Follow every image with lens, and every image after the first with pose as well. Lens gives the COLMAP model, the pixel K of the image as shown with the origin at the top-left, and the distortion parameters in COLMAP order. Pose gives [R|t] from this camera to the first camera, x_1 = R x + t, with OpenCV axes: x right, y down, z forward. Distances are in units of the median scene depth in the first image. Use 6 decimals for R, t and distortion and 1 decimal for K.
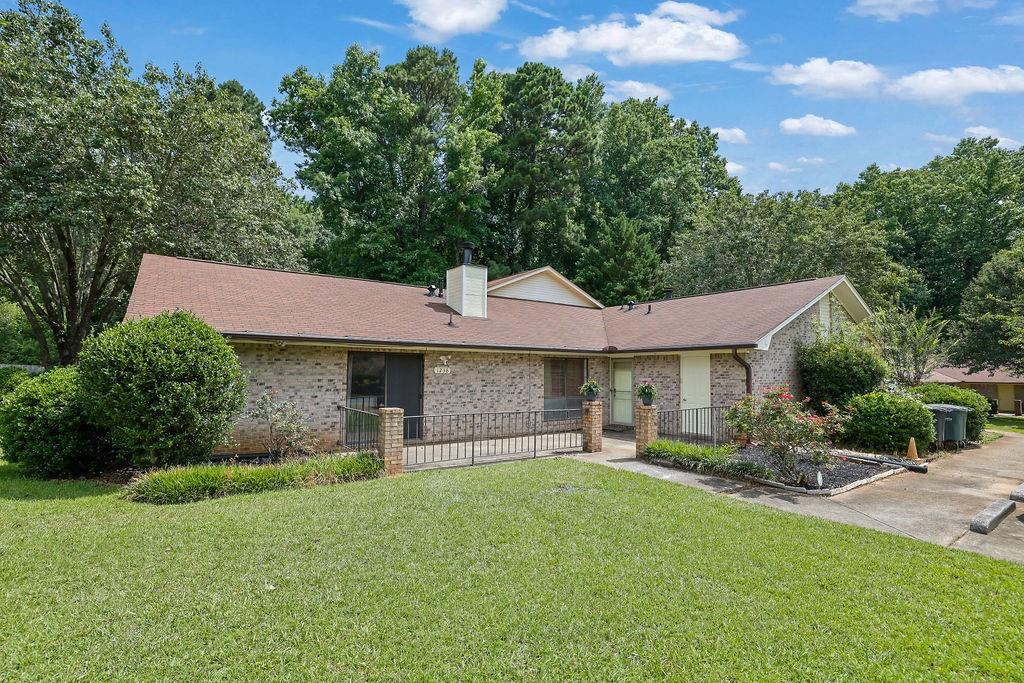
lens RADIAL K [[449.4, 0, 470.6], [0, 449.4, 357.6], [0, 0, 1]] dist [-0.049783, 0.018474]
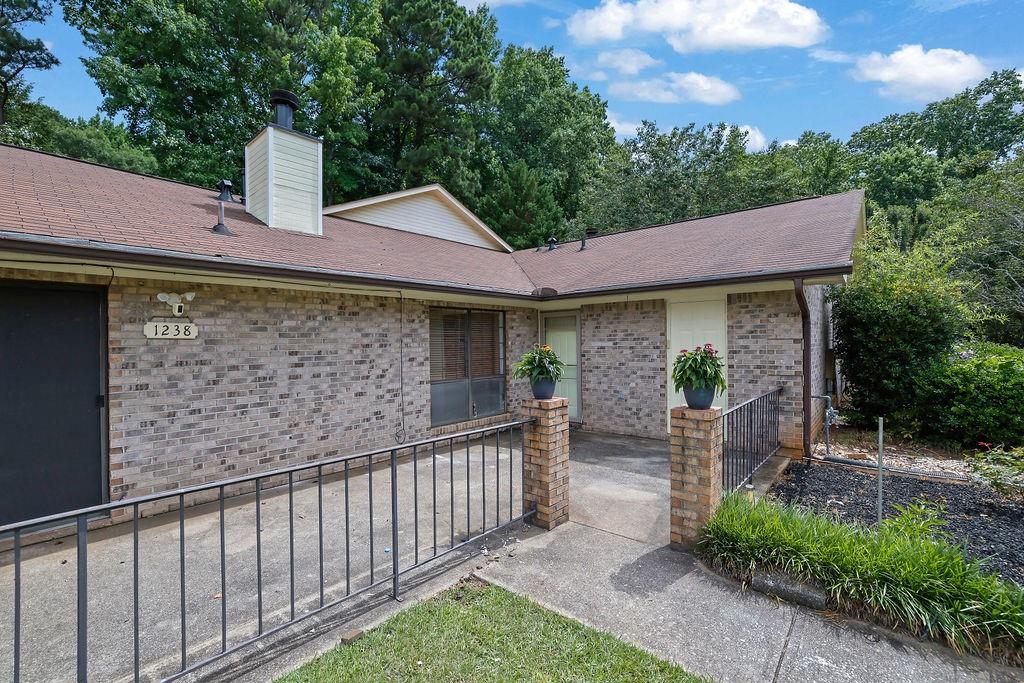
lens RADIAL K [[455.4, 0, 492.5], [0, 455.4, 341.2], [0, 0, 1]] dist [-0.045033, 0.019681]
pose [[0.959931, -0.020450, 0.279488, 0.081730], [0.012478, 0.999464, 0.030274, 0.024263], [-0.279957, -0.025573, 0.959672, 0.450033]]
